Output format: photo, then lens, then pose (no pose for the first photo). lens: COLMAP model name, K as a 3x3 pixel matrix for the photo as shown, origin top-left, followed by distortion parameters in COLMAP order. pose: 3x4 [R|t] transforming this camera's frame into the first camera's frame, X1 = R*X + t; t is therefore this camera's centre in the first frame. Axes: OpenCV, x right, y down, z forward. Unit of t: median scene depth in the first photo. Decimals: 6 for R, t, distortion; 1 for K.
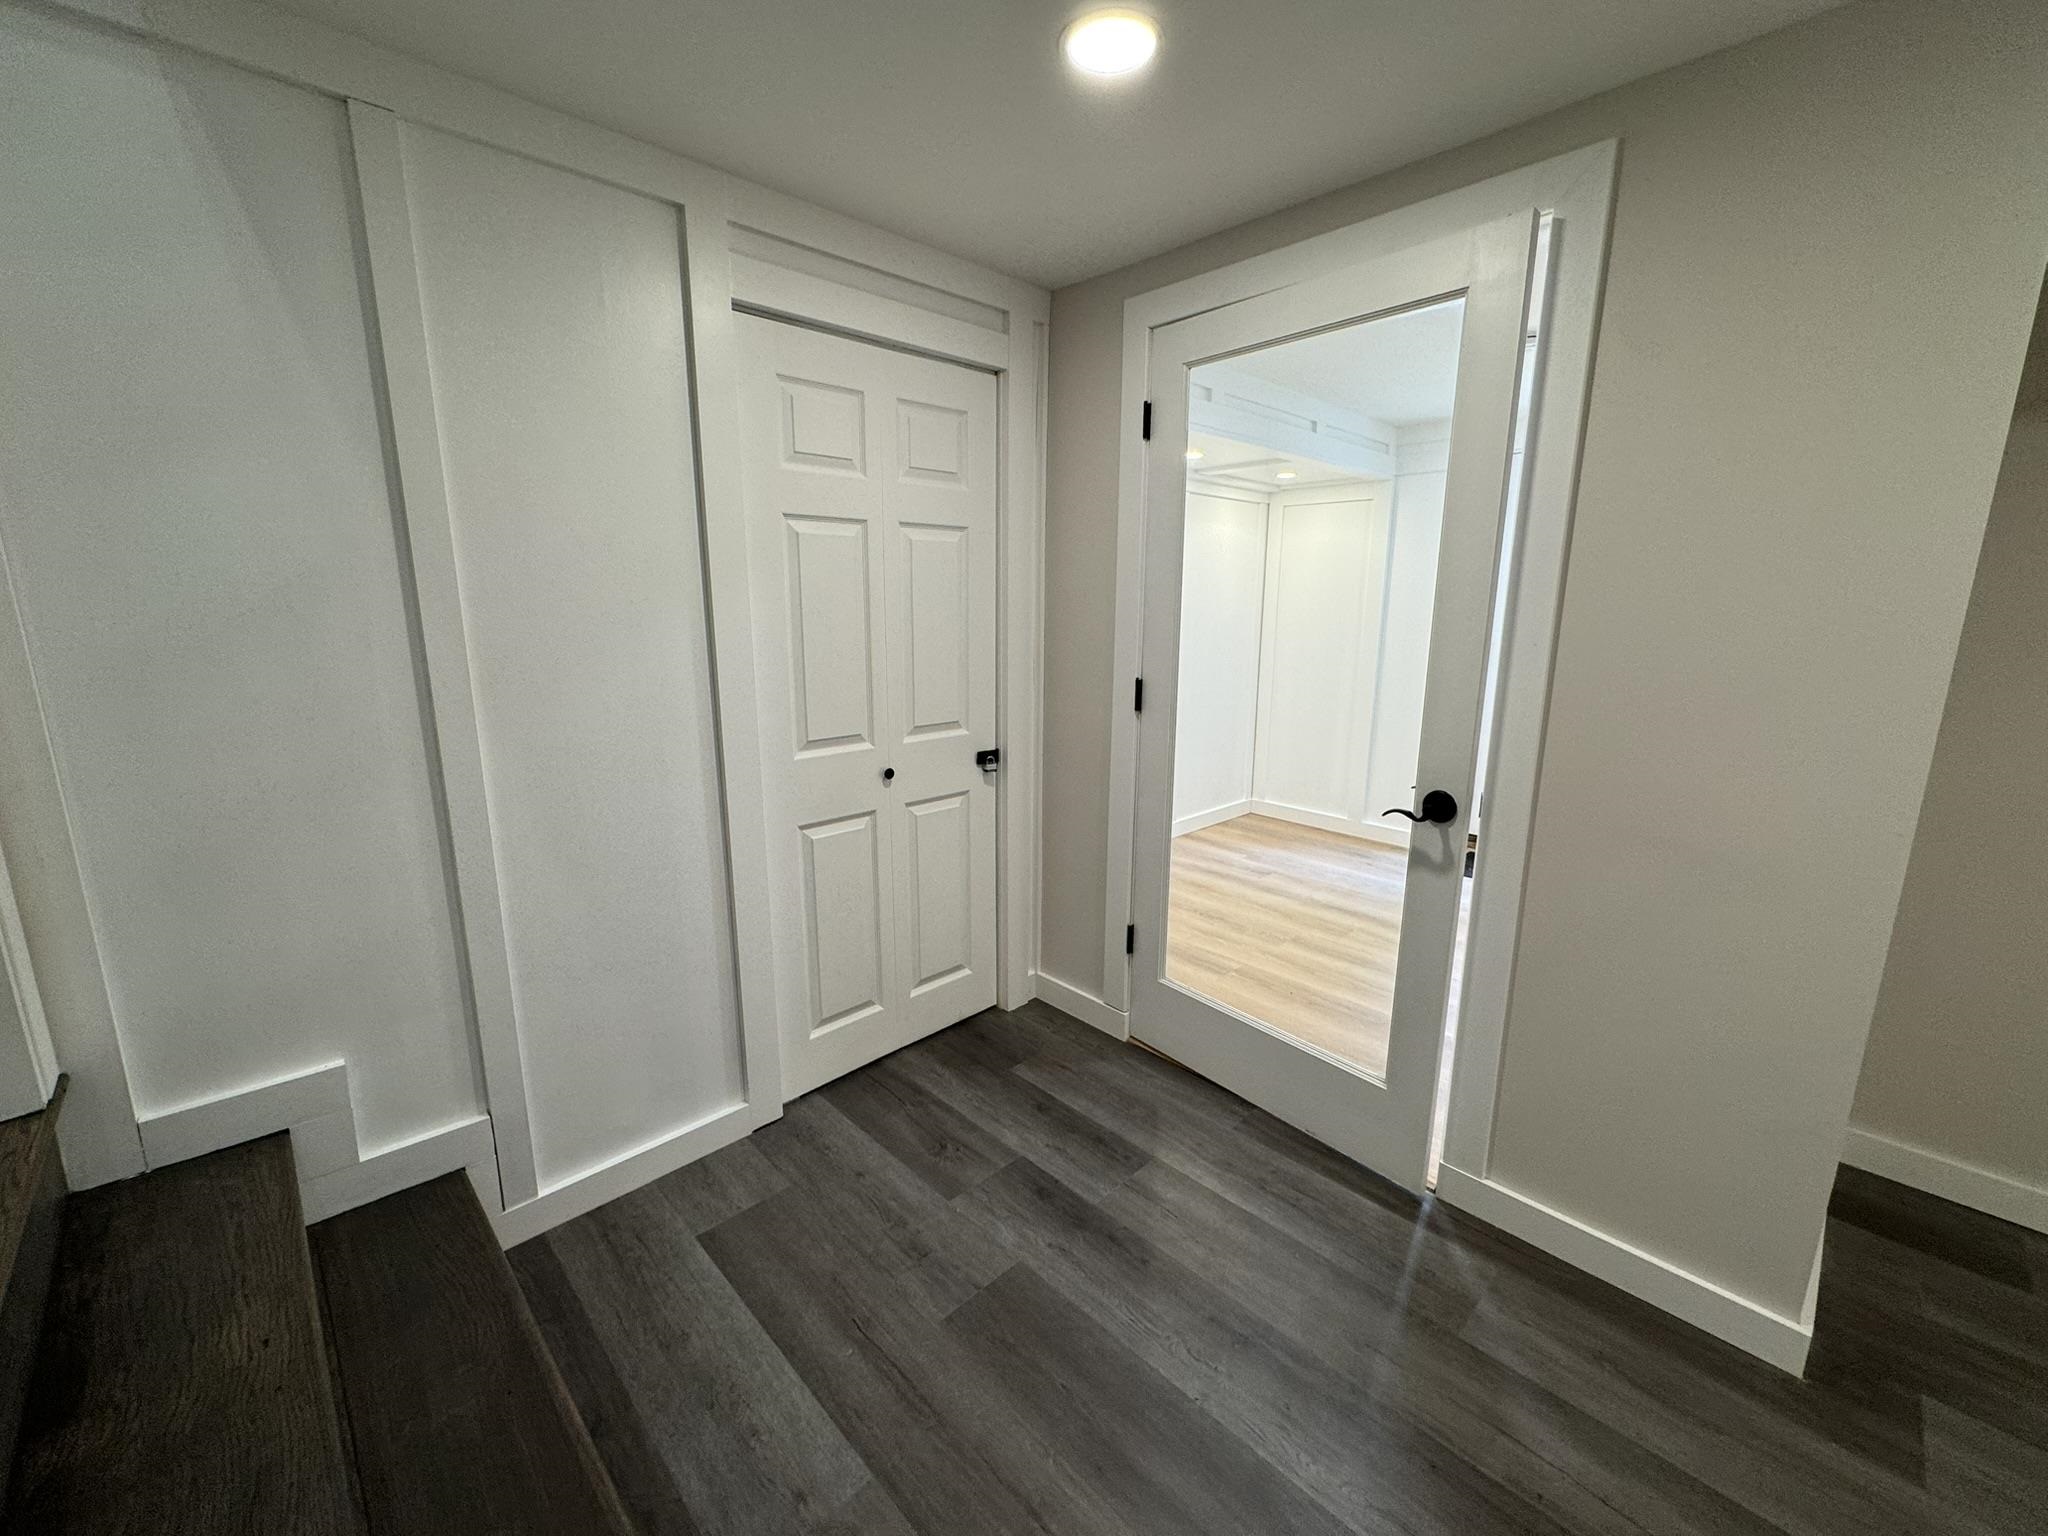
lens RADIAL K [[815.6, 0, 1020.8], [0, 815.6, 761.0], [0, 0, 1]] dist [-0.000323, -0.000287]
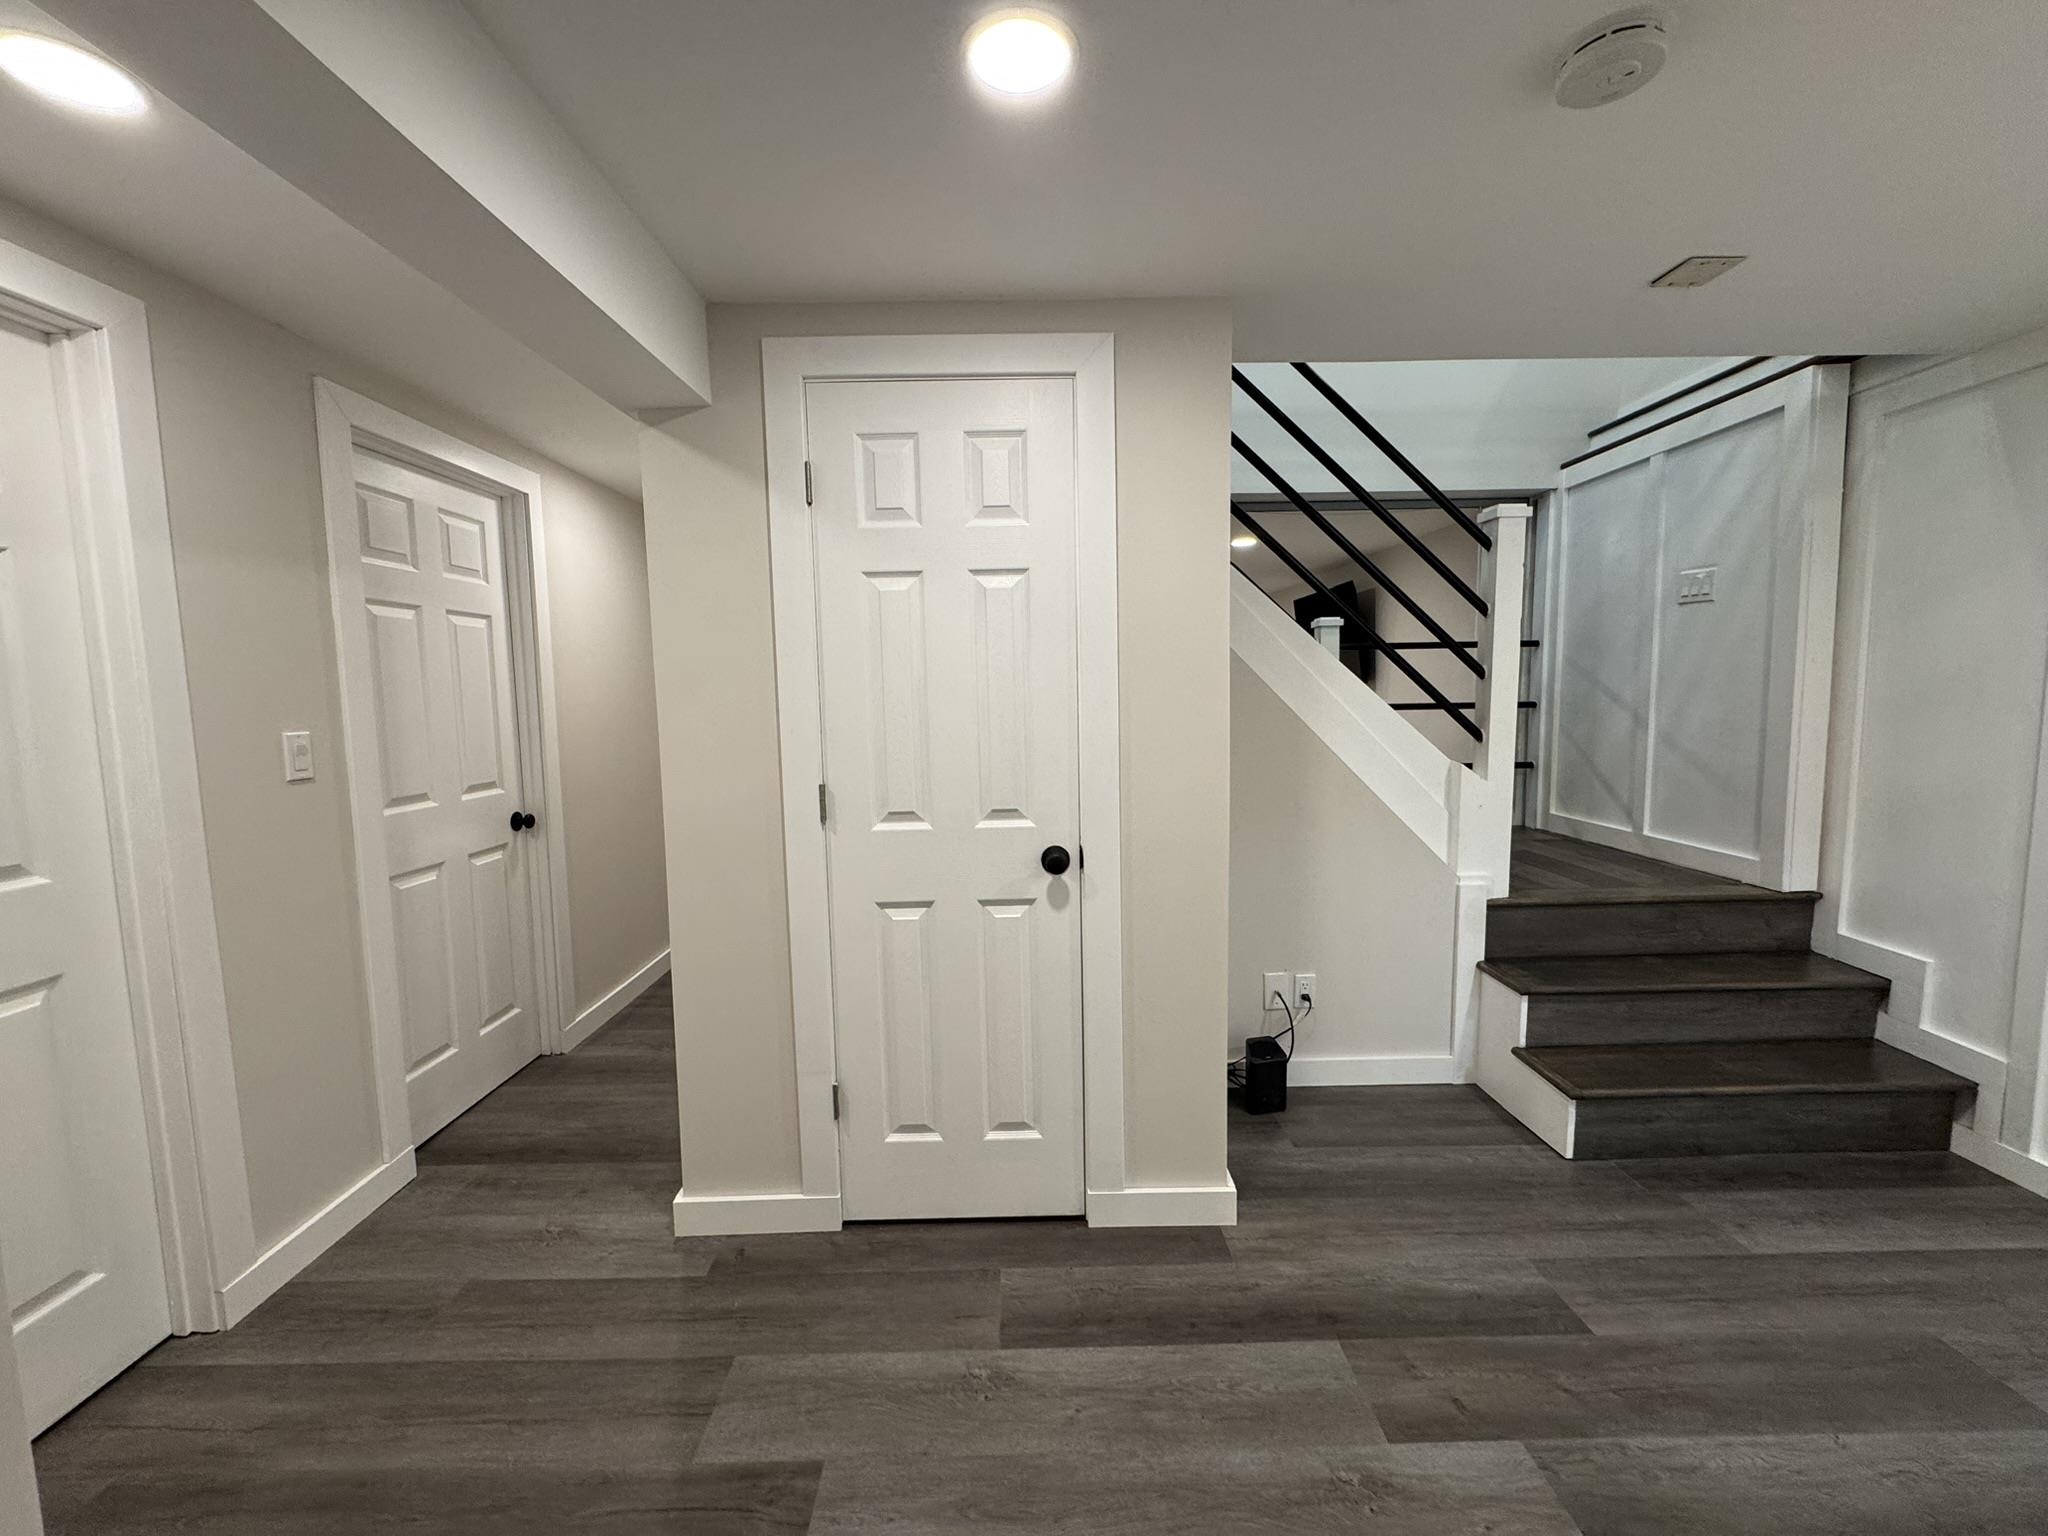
lens RADIAL K [[812.7, 0, 1027.8], [0, 812.7, 762.9], [0, 0, 1]] dist [-0.002019, -0.000720]
pose [[-0.690834, 0.072003, -0.719419, 1.136390], [-0.128936, 0.966810, 0.220576, -0.096672], [0.711424, 0.245140, -0.658621, 0.524018]]
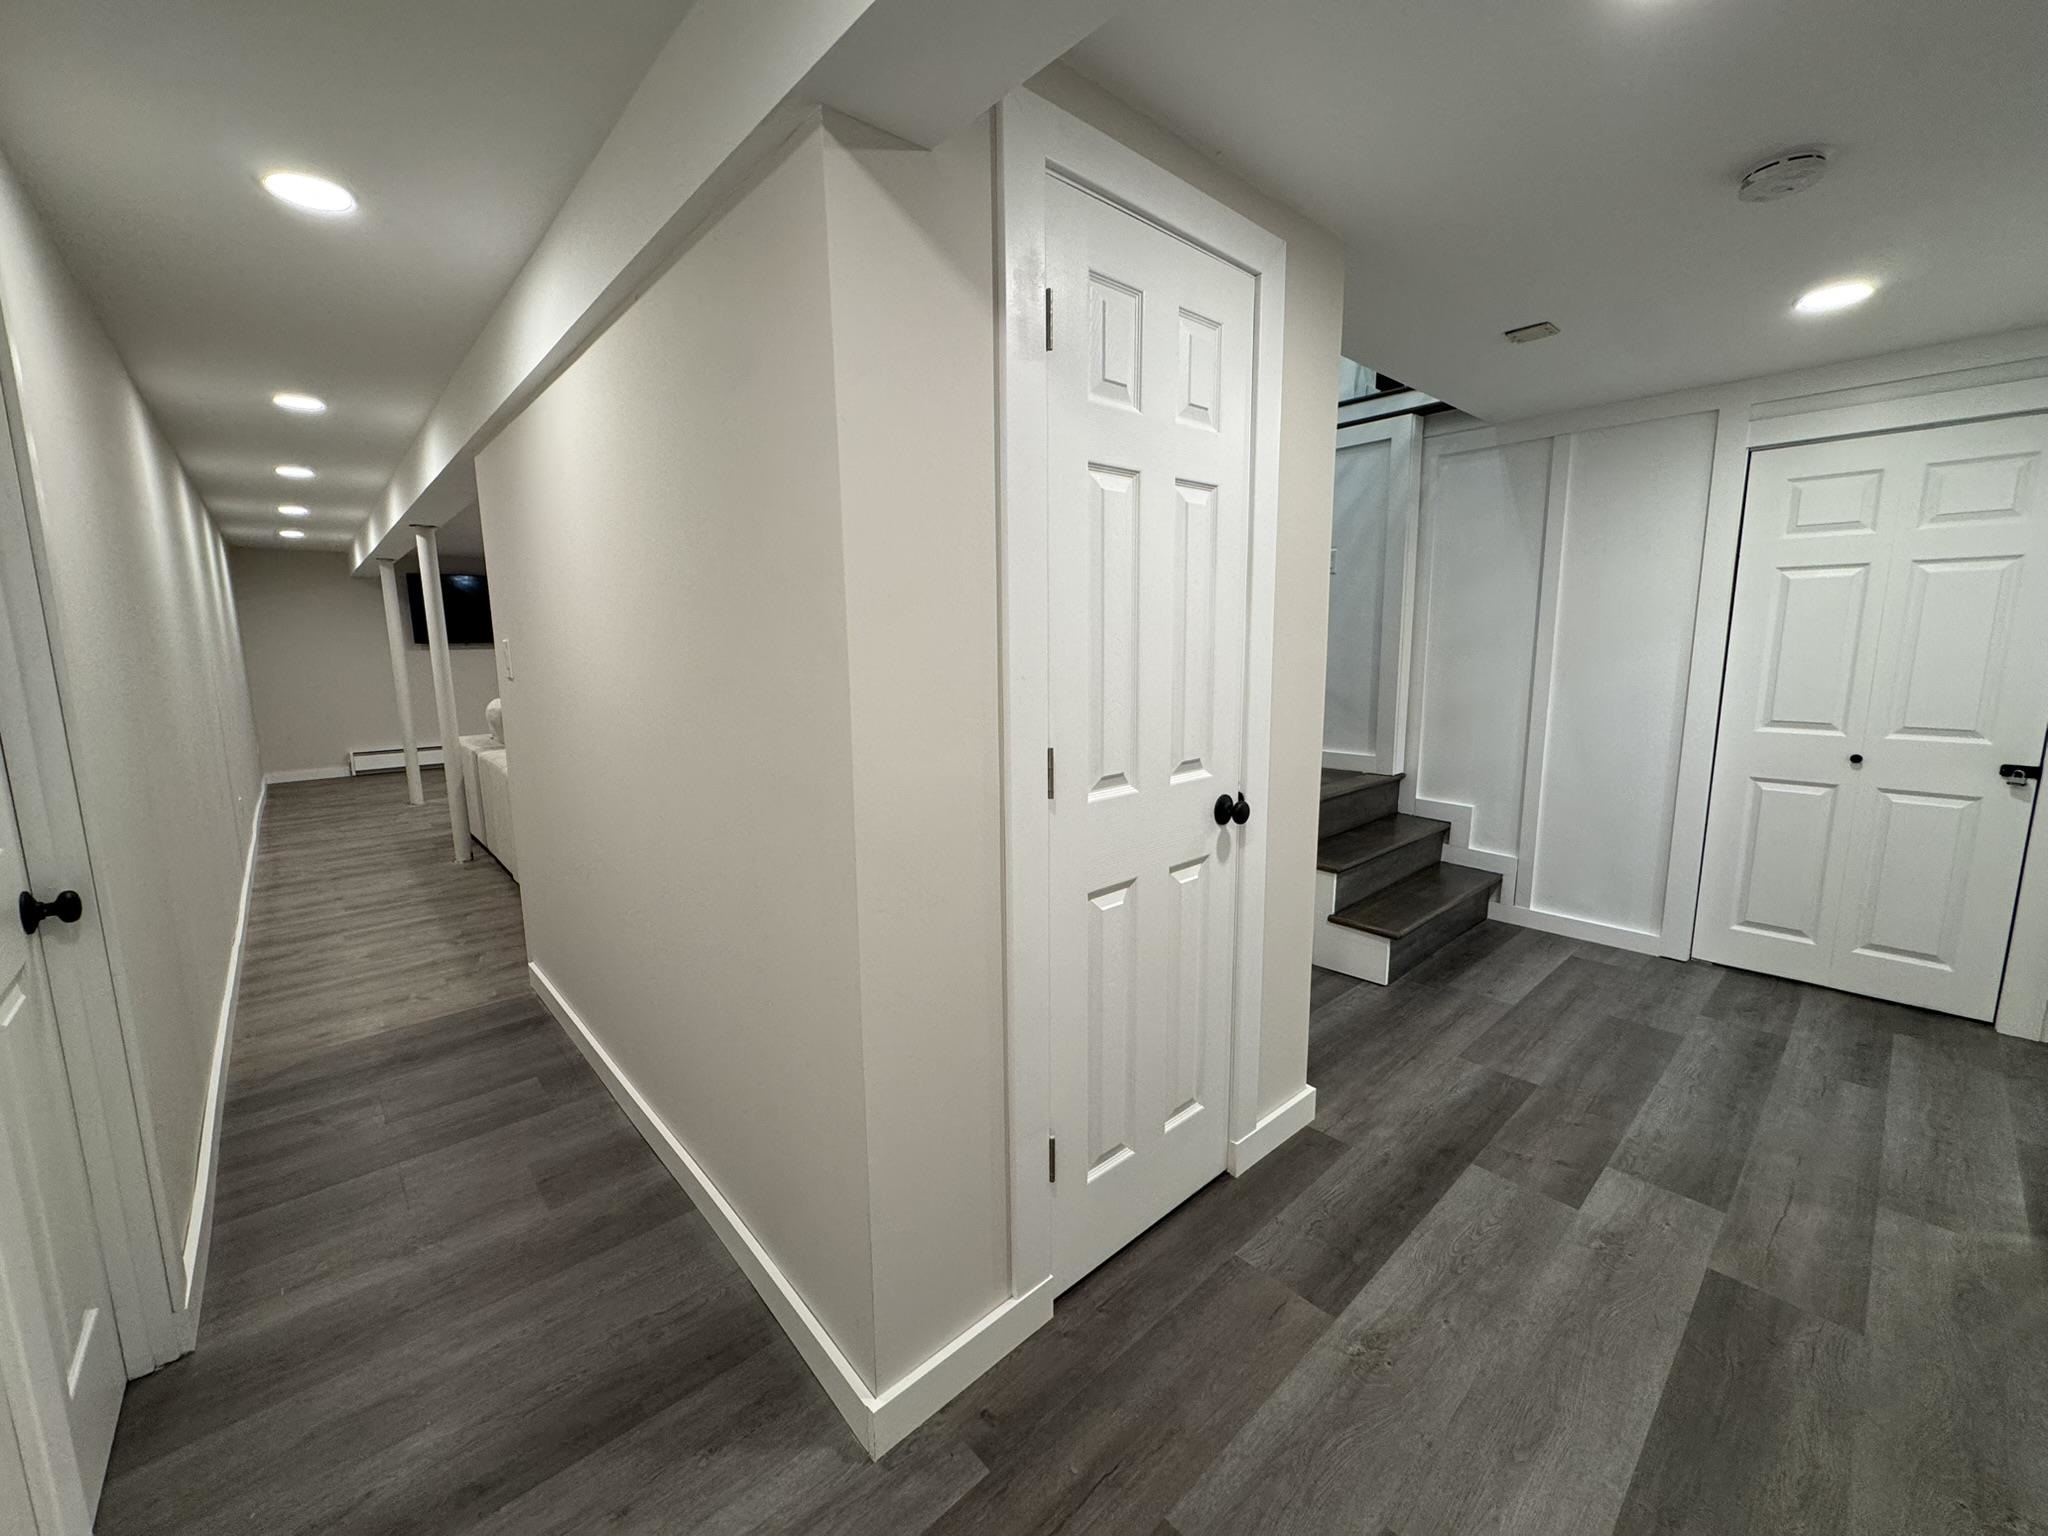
lens RADIAL K [[815.6, 0, 1020.8], [0, 815.6, 761.0], [0, 0, 1]] dist [-0.000323, -0.000287]
pose [[-0.038256, 0.145858, -0.988566, 1.322497], [-0.187397, 0.970691, 0.150473, 0.083122], [0.981539, 0.191010, -0.009802, -0.305780]]
